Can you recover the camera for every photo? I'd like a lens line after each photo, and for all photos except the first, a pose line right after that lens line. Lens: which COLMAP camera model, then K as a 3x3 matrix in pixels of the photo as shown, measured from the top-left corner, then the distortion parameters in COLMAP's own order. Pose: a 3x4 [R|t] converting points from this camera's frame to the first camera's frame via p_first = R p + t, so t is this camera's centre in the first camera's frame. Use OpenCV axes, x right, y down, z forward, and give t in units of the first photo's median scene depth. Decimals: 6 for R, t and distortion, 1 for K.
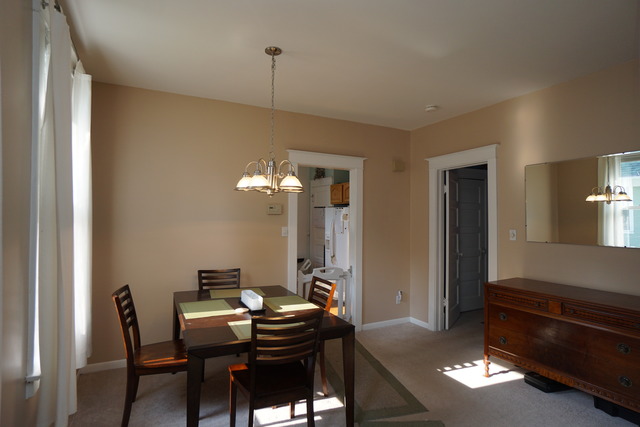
lens RADIAL K [[356.7, 0, 320.0], [0, 356.7, 213.5], [0, 0, 1]] dist [0.024740, 0.001260]
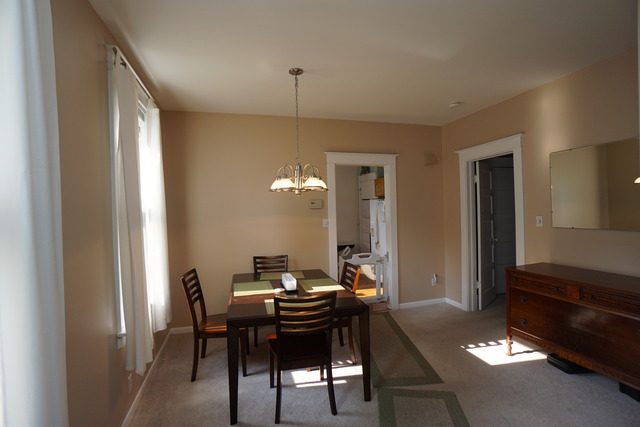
lens RADIAL K [[313.4, 0, 320.0], [0, 313.4, 213.5], [0, 0, 1]] dist [-0.001029, 0.010597]
pose [[0.979726, -0.030675, -0.197979, 0.111472], [0.036573, 0.998987, 0.026204, -0.010090], [0.196975, -0.032913, 0.979856, -0.004934]]
